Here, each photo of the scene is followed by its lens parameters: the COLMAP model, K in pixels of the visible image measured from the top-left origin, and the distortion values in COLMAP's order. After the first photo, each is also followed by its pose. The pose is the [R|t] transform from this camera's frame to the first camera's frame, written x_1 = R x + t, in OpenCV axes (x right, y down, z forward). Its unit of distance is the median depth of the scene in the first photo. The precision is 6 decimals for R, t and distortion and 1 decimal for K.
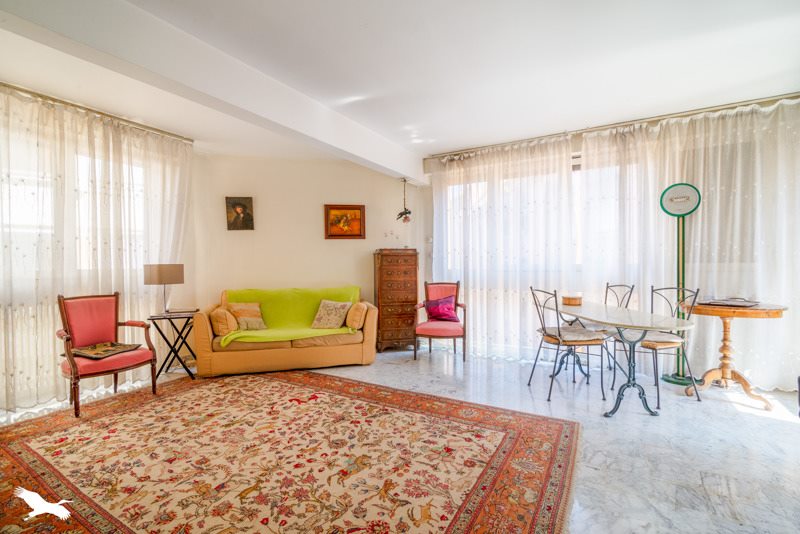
lens RADIAL K [[364.0, 0, 399.8], [0, 364.0, 268.9], [0, 0, 1]] dist [-0.002829, -0.000317]
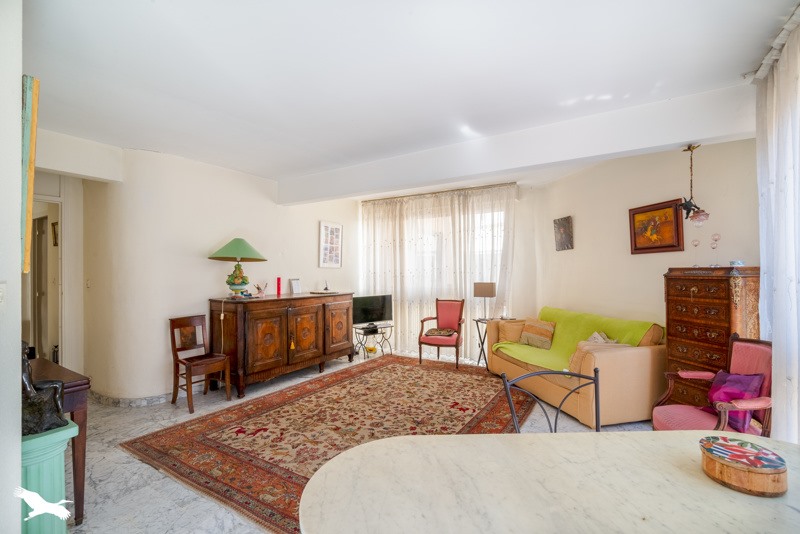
lens RADIAL K [[364.0, 0, 400.4], [0, 364.0, 267.1], [0, 0, 1]] dist [-0.002829, -0.000317]
pose [[-0.030543, -0.000963, -0.999533, 0.930931], [-0.009172, 0.999958, -0.000683, -0.082984], [0.999491, 0.009147, -0.030550, 0.886340]]
